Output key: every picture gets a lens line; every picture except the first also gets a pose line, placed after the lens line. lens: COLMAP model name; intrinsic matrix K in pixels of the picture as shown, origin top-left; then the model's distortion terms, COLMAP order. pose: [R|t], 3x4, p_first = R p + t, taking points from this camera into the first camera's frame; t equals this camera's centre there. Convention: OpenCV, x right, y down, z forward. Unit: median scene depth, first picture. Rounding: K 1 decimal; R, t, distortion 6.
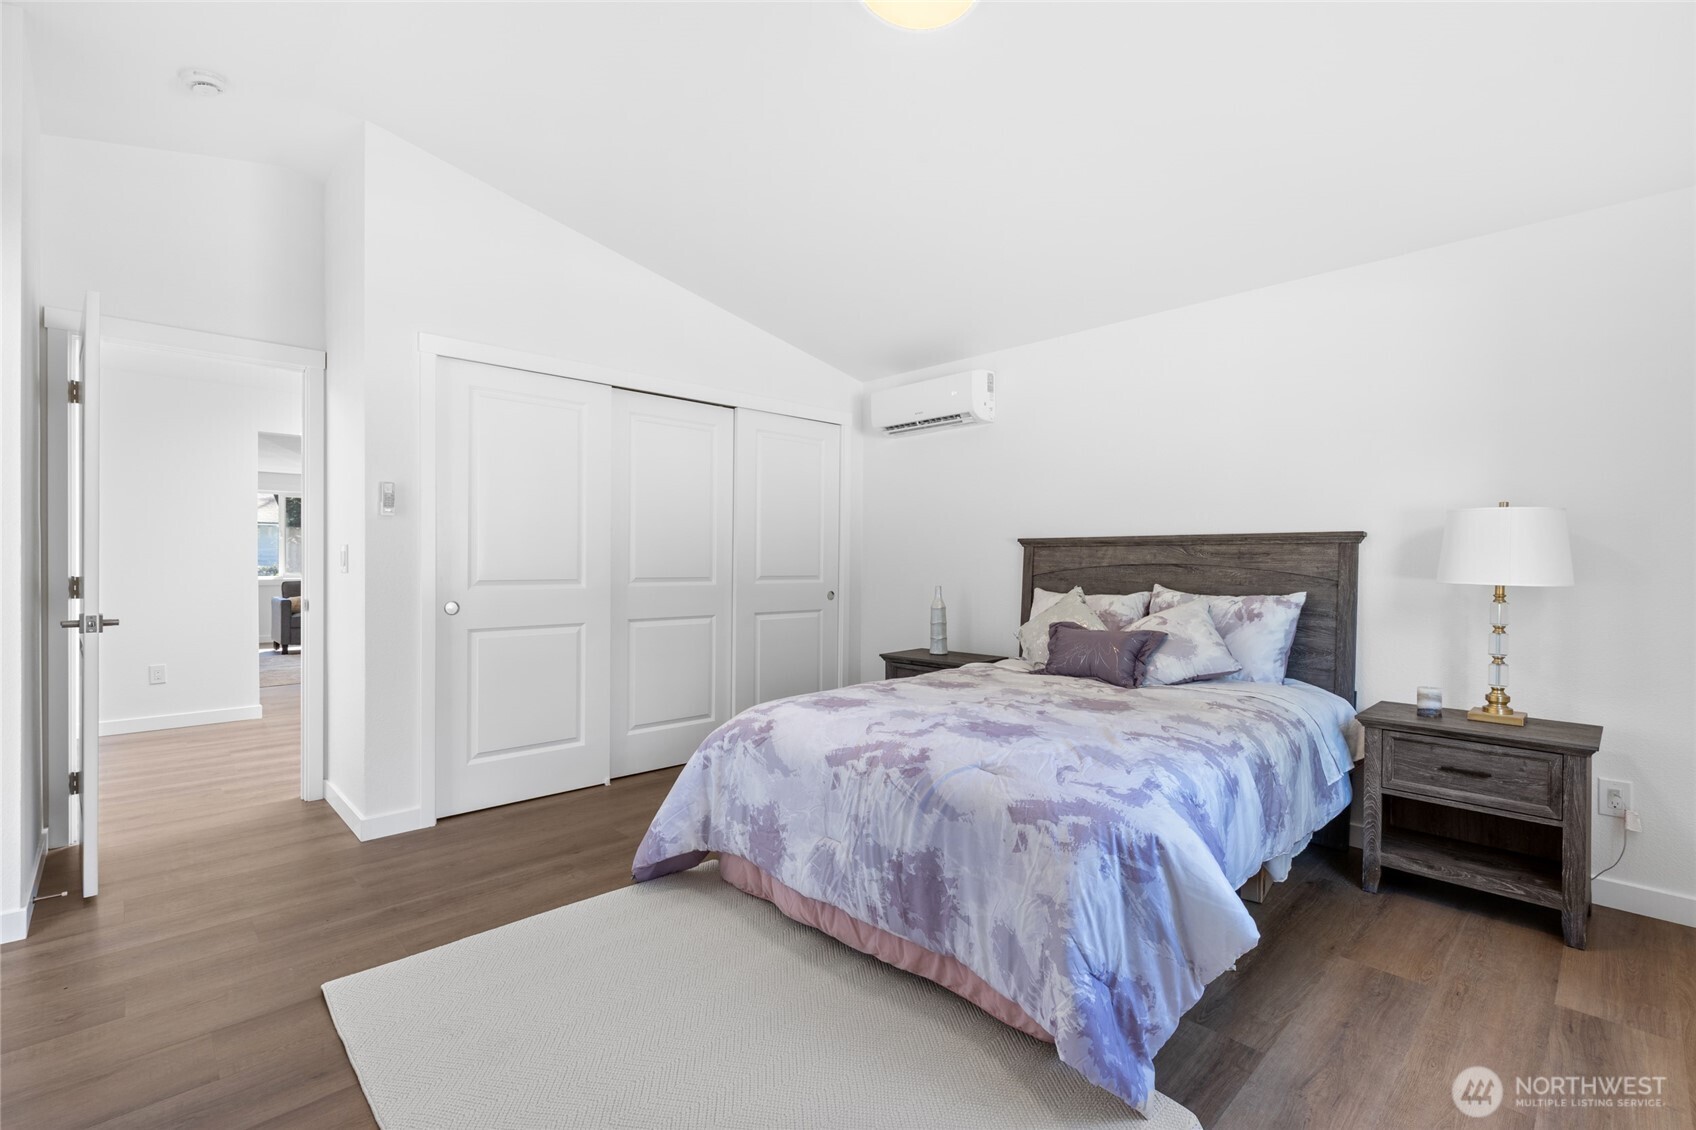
lens RADIAL K [[766.8, 0, 850.3], [0, 766.8, 569.7], [0, 0, 1]] dist [0.007839, -0.001169]
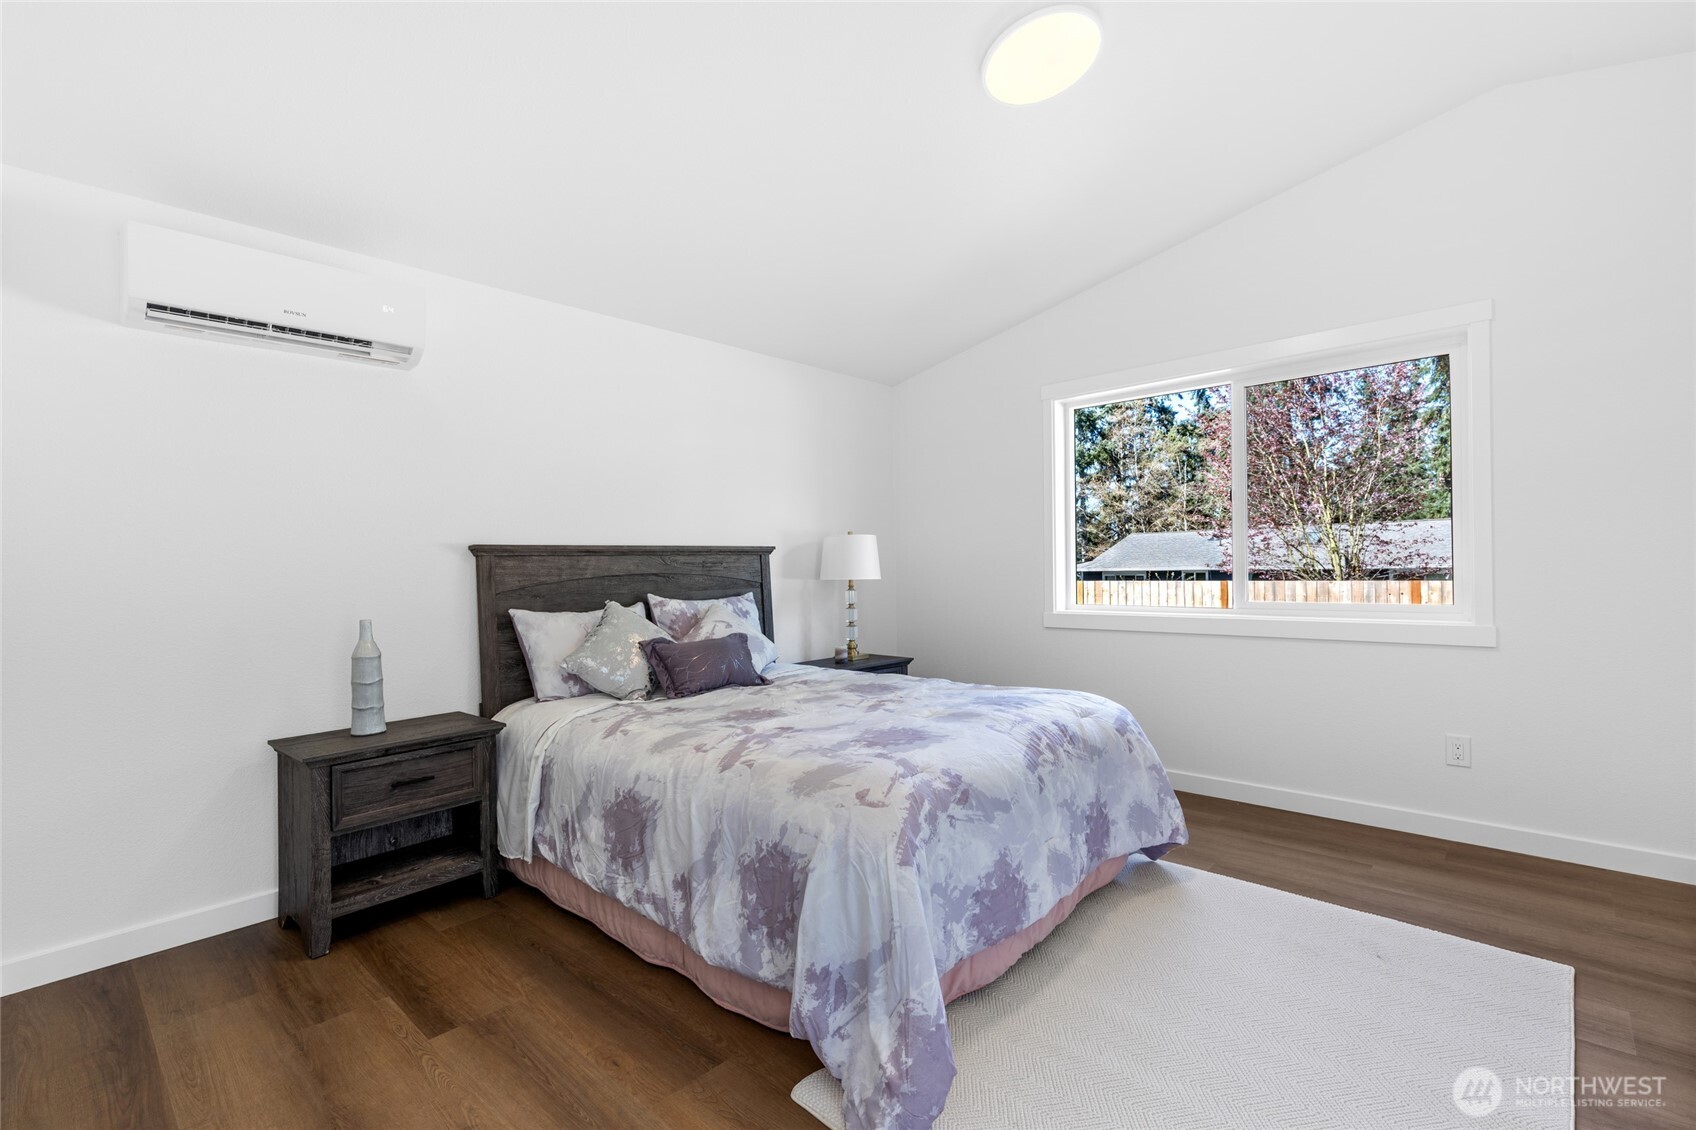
lens RADIAL K [[766.8, 0, 844.8], [0, 766.8, 565.6], [0, 0, 1]] dist [0.007839, -0.001169]
pose [[-0.067855, -0.000911, 0.997695, -0.674175], [0.032860, 0.999455, 0.003147, -0.013987], [-0.997154, 0.032997, -0.067788, 0.882296]]
